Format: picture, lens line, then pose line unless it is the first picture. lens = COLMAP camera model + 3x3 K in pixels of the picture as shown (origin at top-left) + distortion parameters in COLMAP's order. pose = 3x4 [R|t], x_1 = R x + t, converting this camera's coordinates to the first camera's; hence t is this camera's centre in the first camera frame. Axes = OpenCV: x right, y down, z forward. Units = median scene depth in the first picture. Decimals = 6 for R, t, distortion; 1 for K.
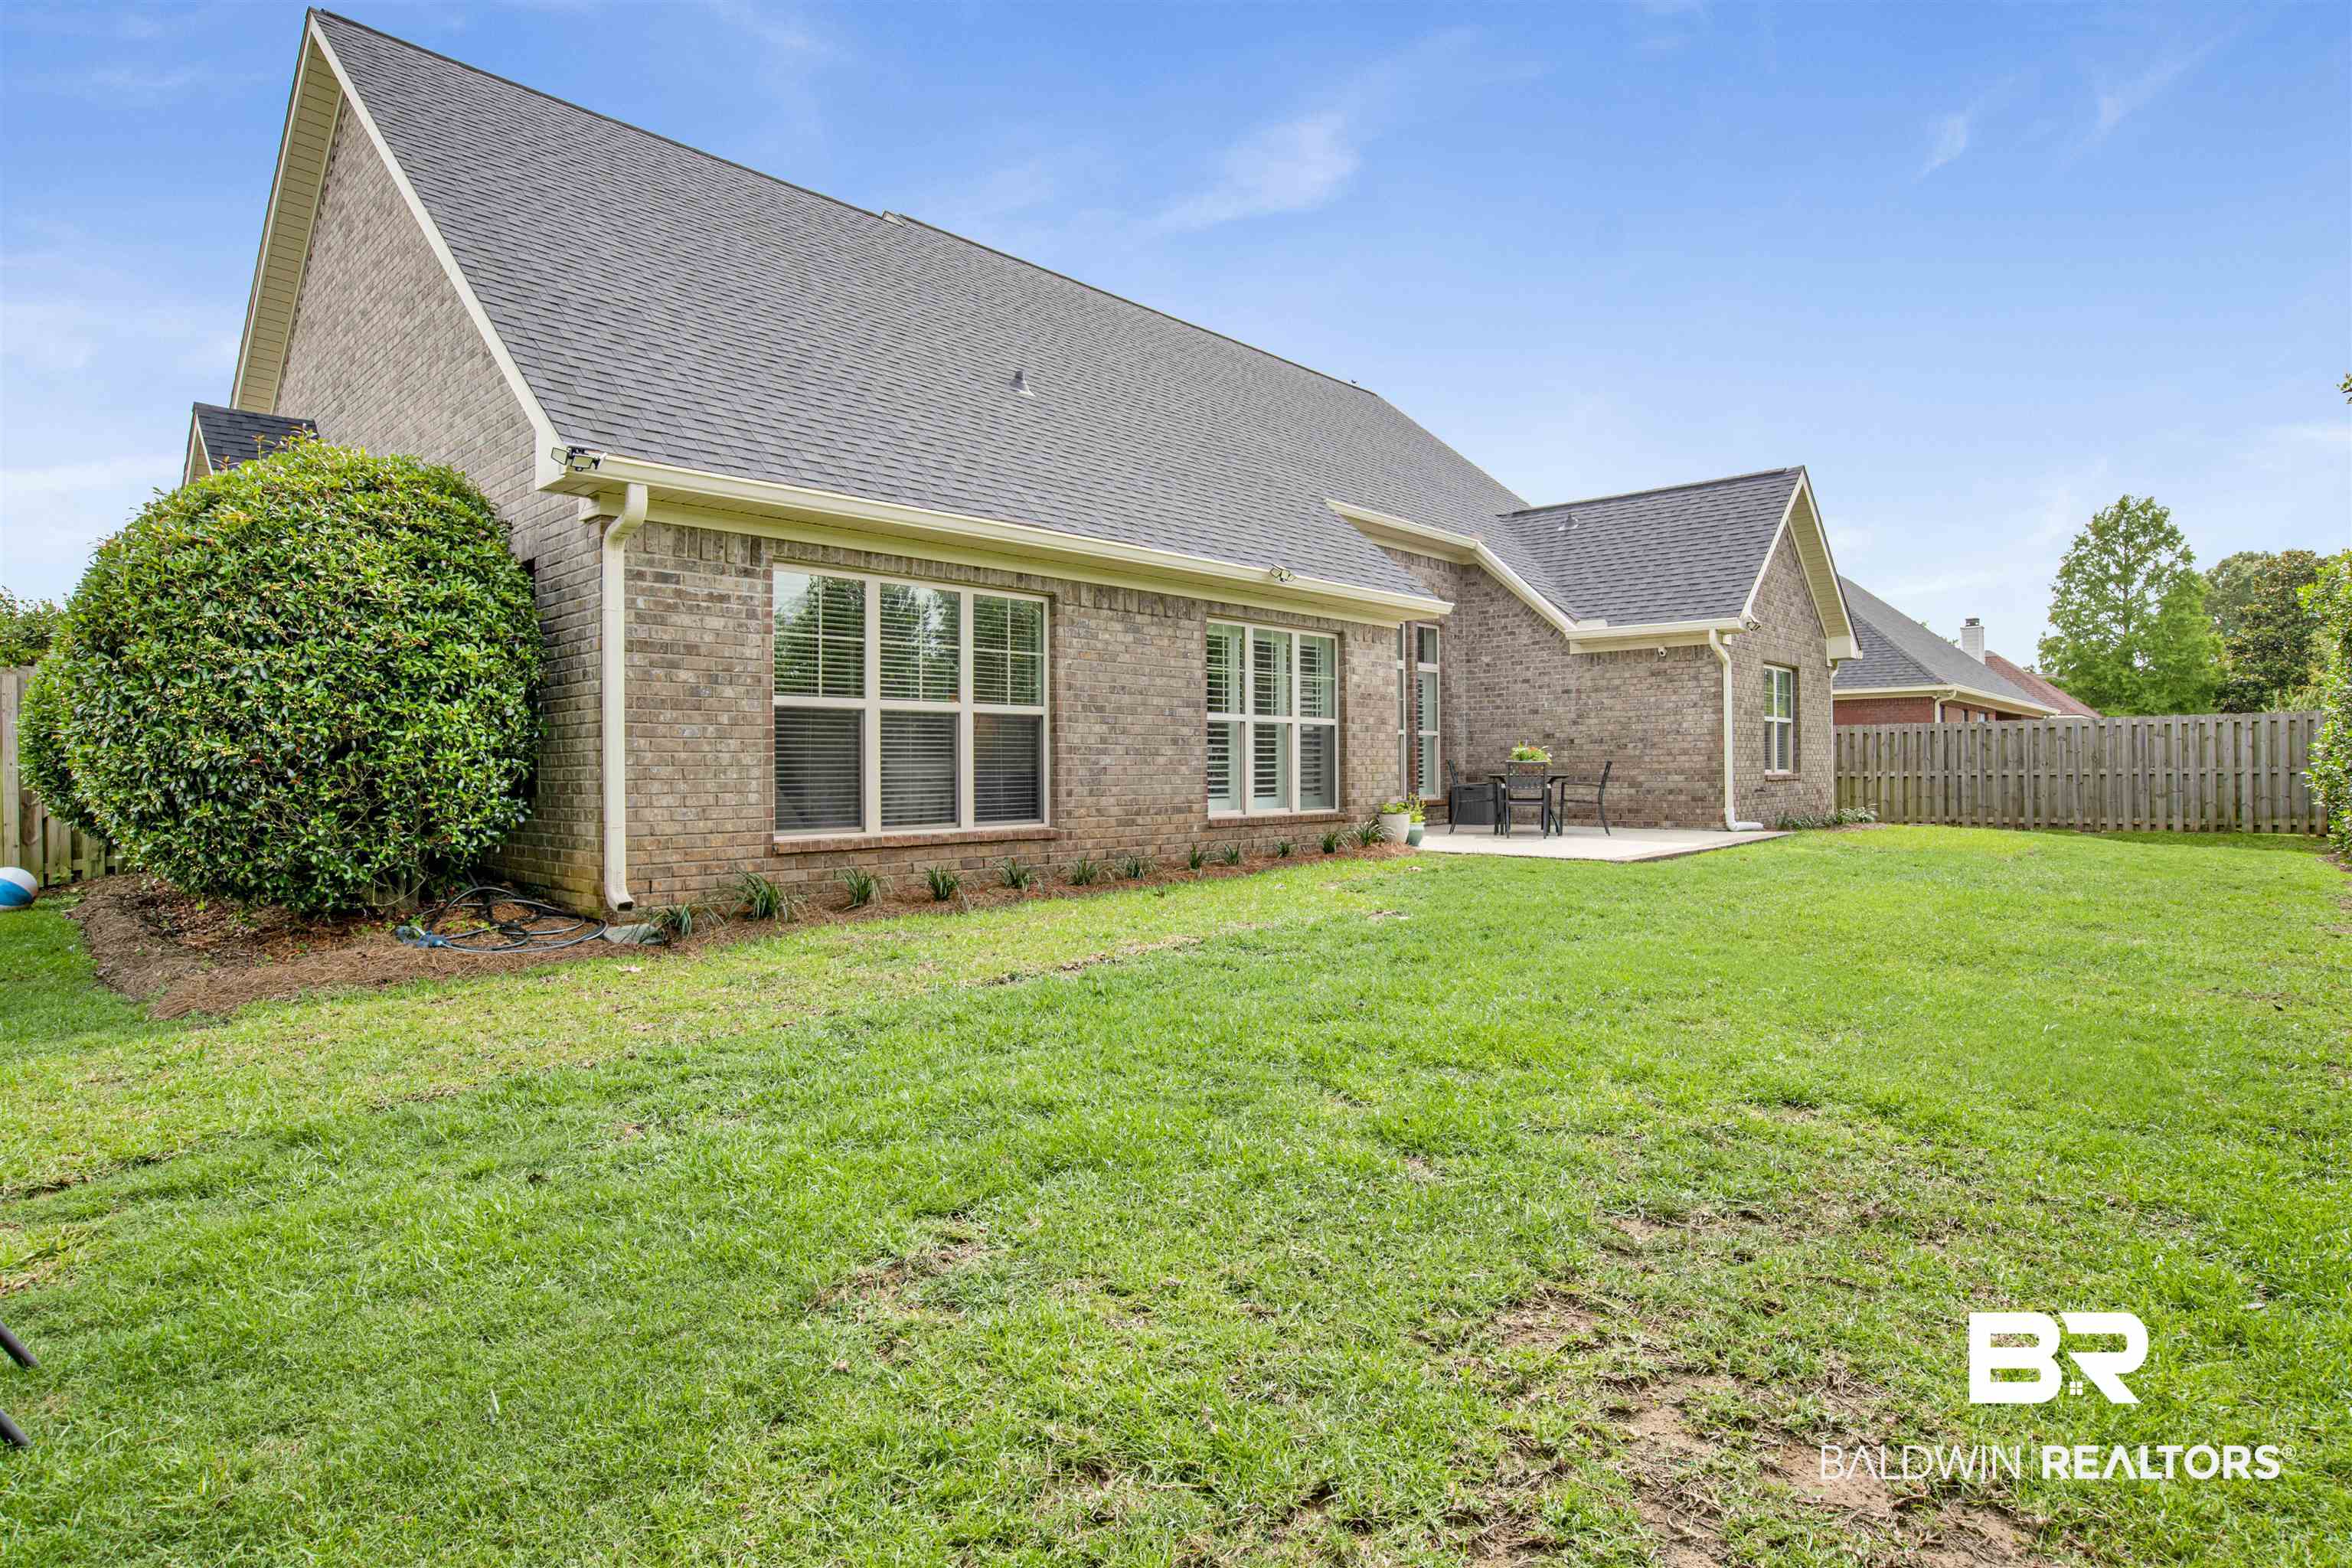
lens RADIAL K [[1239.2, 0, 1192.4], [0, 1239.2, 776.7], [0, 0, 1]] dist [-0.065754, 0.023499]
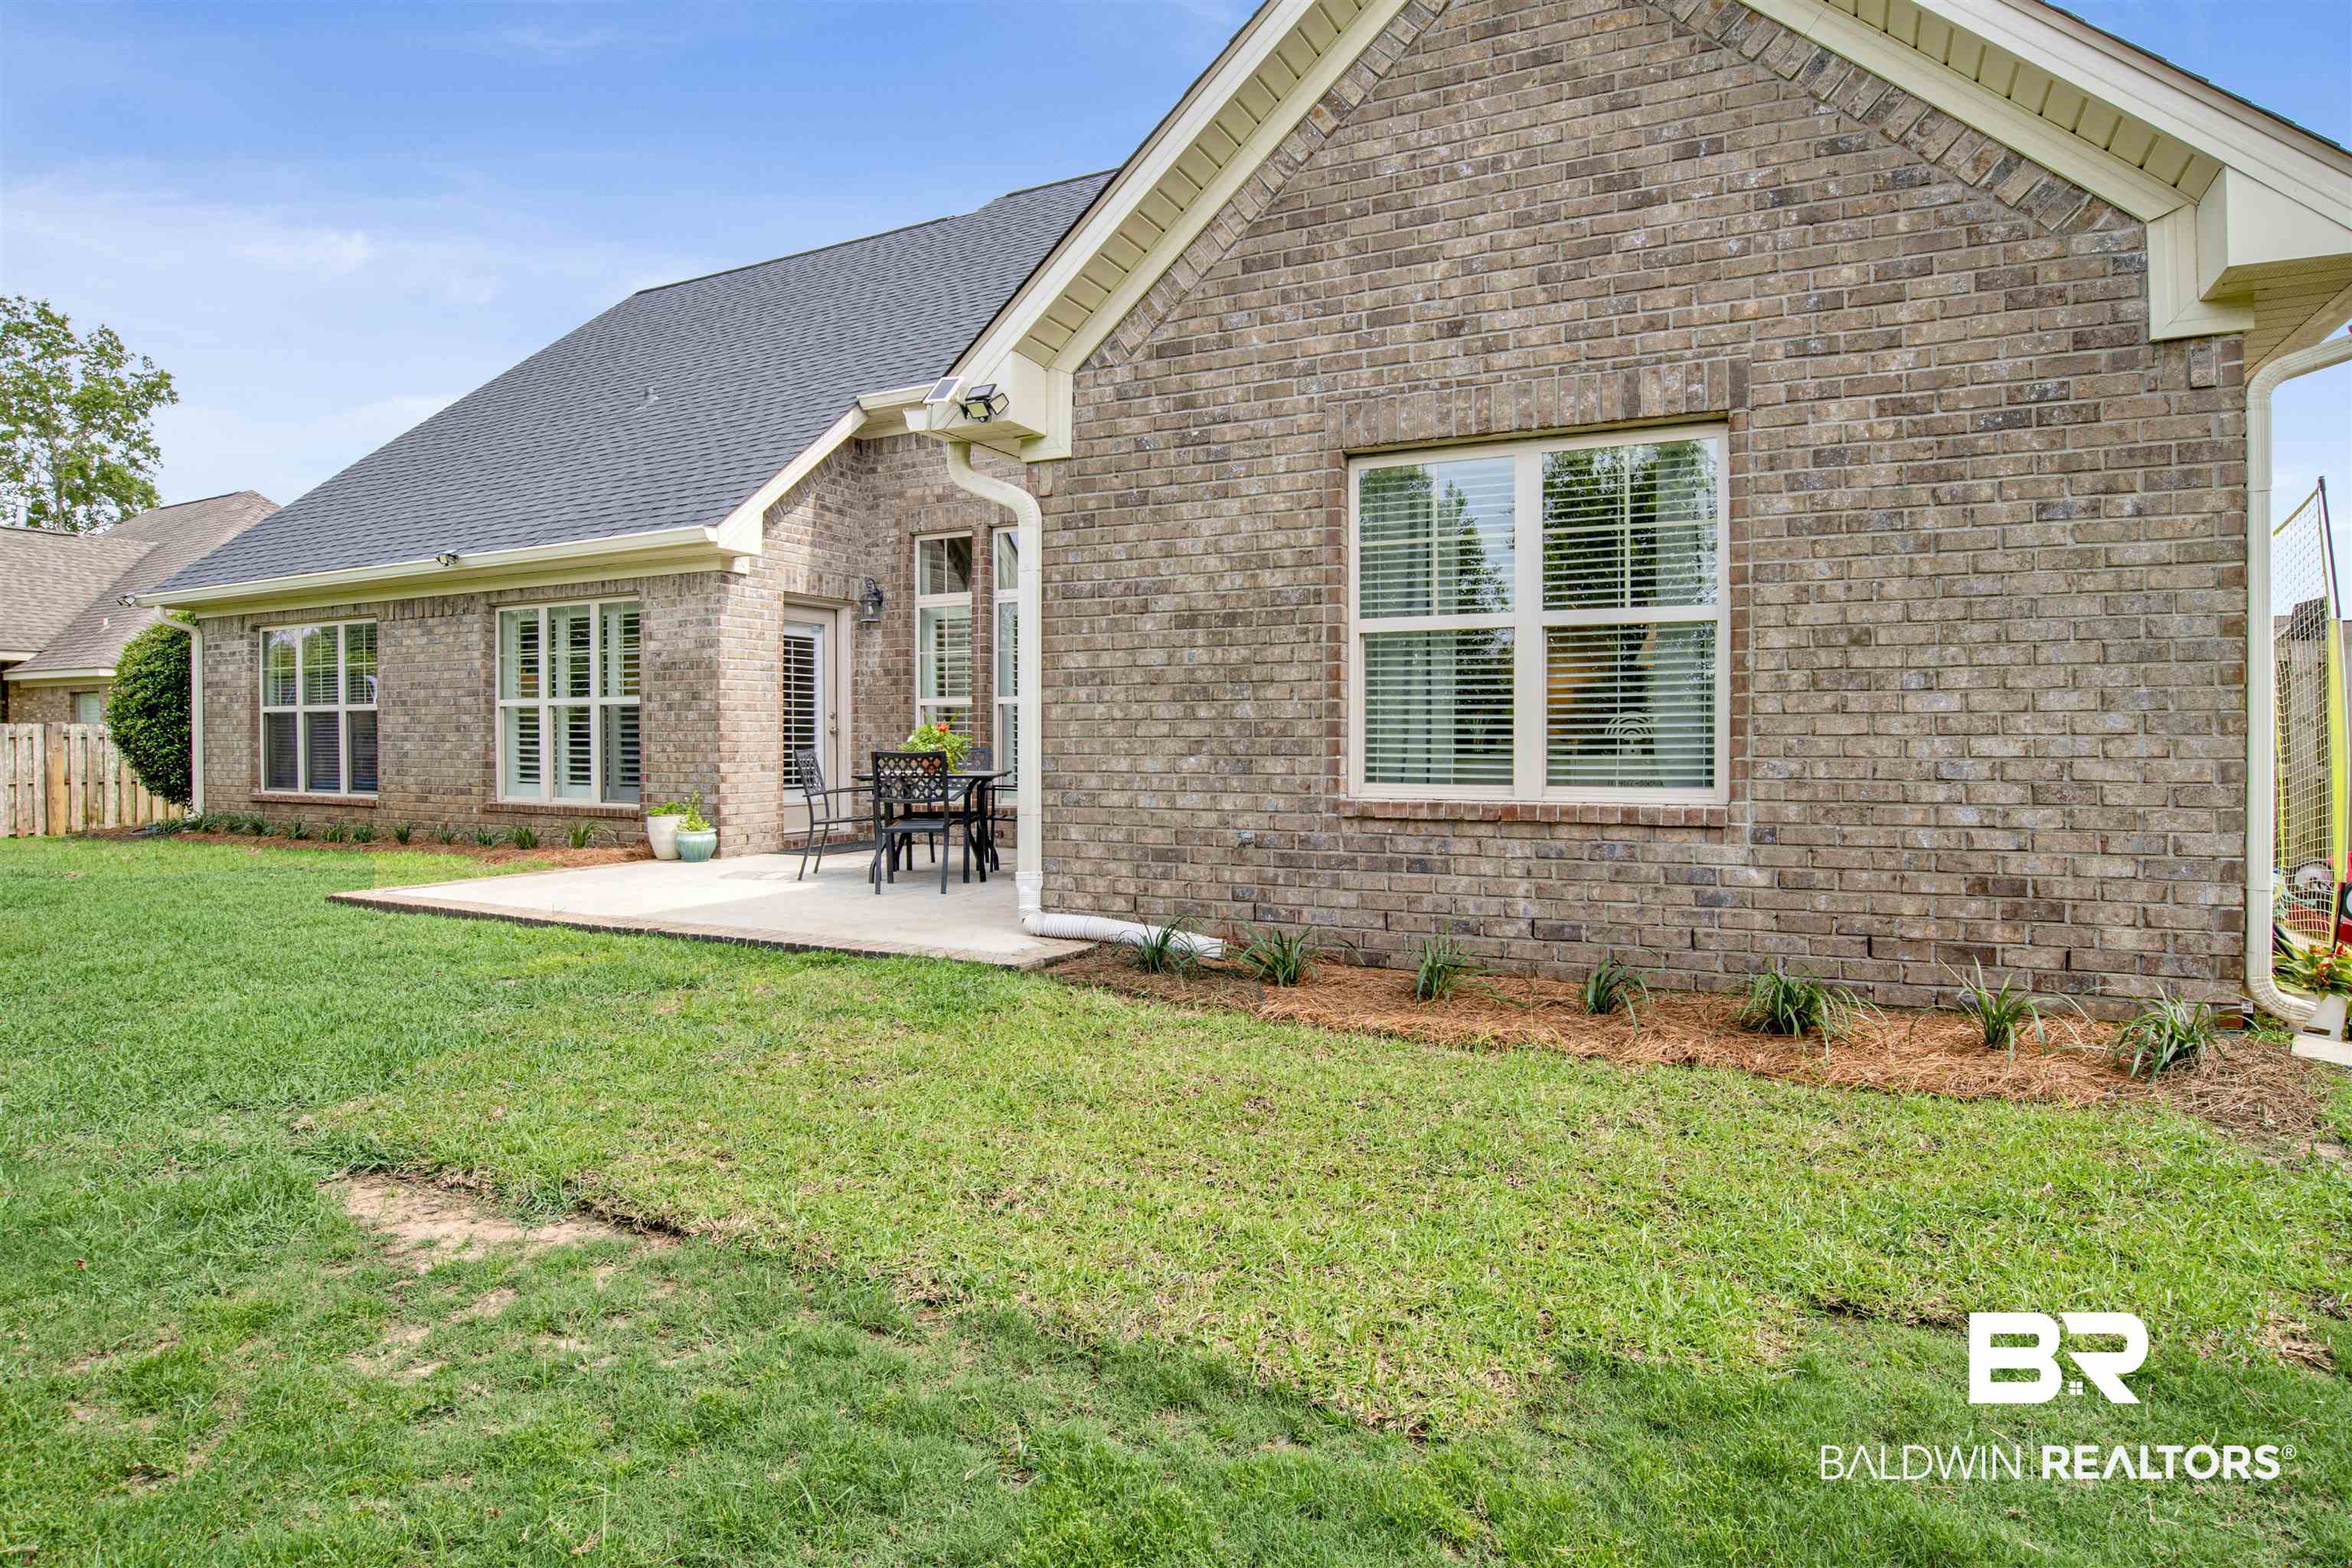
lens RADIAL K [[1239.2, 0, 1190.4], [0, 1239.2, 769.7], [0, 0, 1]] dist [-0.065754, 0.023499]
pose [[0.268579, 0.030595, -0.962772, 0.781539], [-0.008952, 0.999532, 0.029266, -0.019375], [0.963216, 0.000758, 0.268727, 0.879214]]
